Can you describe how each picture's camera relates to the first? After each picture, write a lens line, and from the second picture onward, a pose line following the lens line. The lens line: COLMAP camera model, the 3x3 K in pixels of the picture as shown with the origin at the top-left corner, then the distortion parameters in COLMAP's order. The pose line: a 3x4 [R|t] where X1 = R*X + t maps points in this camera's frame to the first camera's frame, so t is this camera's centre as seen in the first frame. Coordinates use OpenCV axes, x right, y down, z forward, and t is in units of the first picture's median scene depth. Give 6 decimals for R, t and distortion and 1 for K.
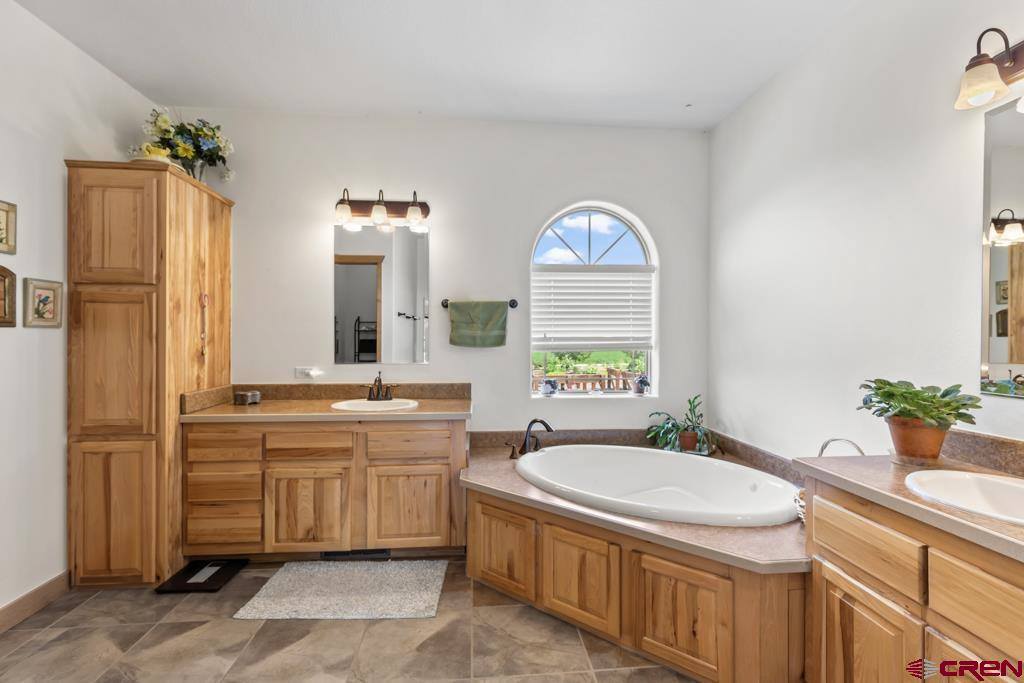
lens RADIAL K [[472.1, 0, 515.5], [0, 472.1, 336.6], [0, 0, 1]] dist [0.007054, 0.000515]
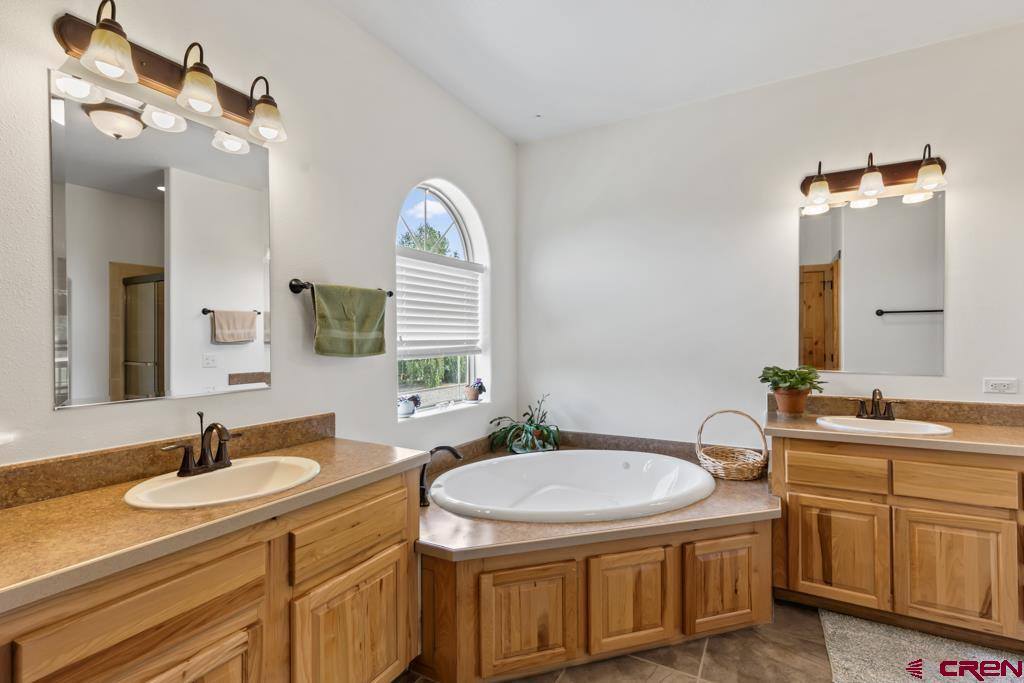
lens RADIAL K [[472.1, 0, 514.9], [0, 472.1, 340.7], [0, 0, 1]] dist [0.007054, 0.000515]
pose [[0.565863, -0.006591, 0.824473, -0.542532], [0.007513, 0.999968, 0.002837, -0.000349], [-0.824465, 0.004589, 0.565894, 0.476178]]
